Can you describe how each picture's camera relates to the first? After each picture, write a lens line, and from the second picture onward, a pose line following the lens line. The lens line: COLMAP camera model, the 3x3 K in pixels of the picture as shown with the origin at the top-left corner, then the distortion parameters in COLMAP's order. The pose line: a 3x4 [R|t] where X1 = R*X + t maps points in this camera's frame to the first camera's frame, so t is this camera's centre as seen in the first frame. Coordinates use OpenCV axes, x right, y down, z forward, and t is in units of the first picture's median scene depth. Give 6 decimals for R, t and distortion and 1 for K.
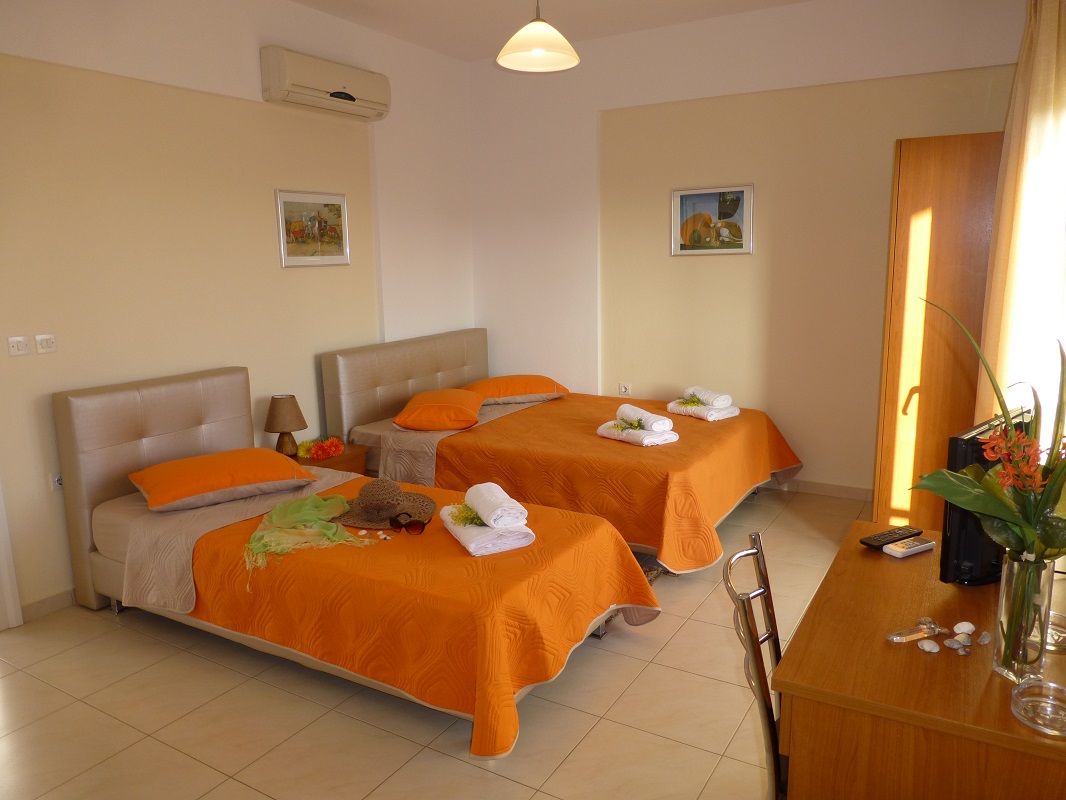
lens RADIAL K [[820.2, 0, 547.3], [0, 820.2, 398.2], [0, 0, 1]] dist [-0.003036, -0.011617]
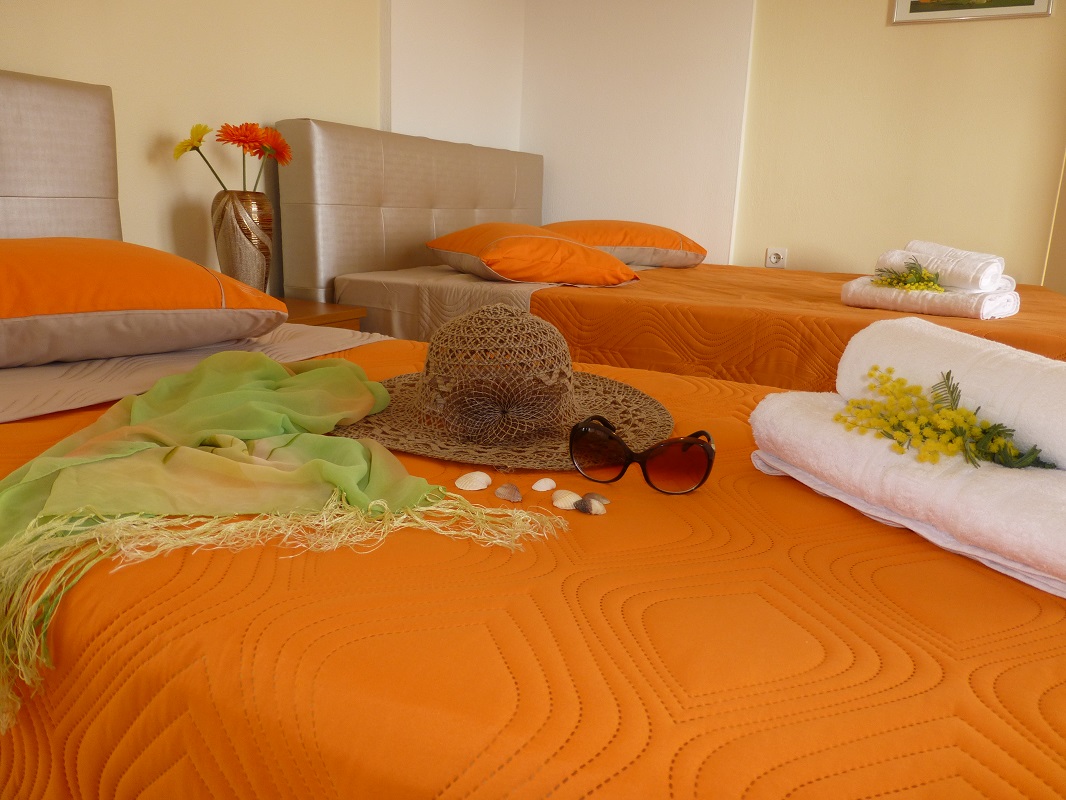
lens RADIAL K [[820.2, 0, 547.3], [0, 820.2, 398.2], [0, 0, 1]] dist [-0.003036, -0.011617]
pose [[0.996548, 0.032041, 0.076582, -0.198770], [-0.036361, 0.997785, 0.055700, 0.109567], [-0.074628, -0.058293, 0.995506, 0.663639]]
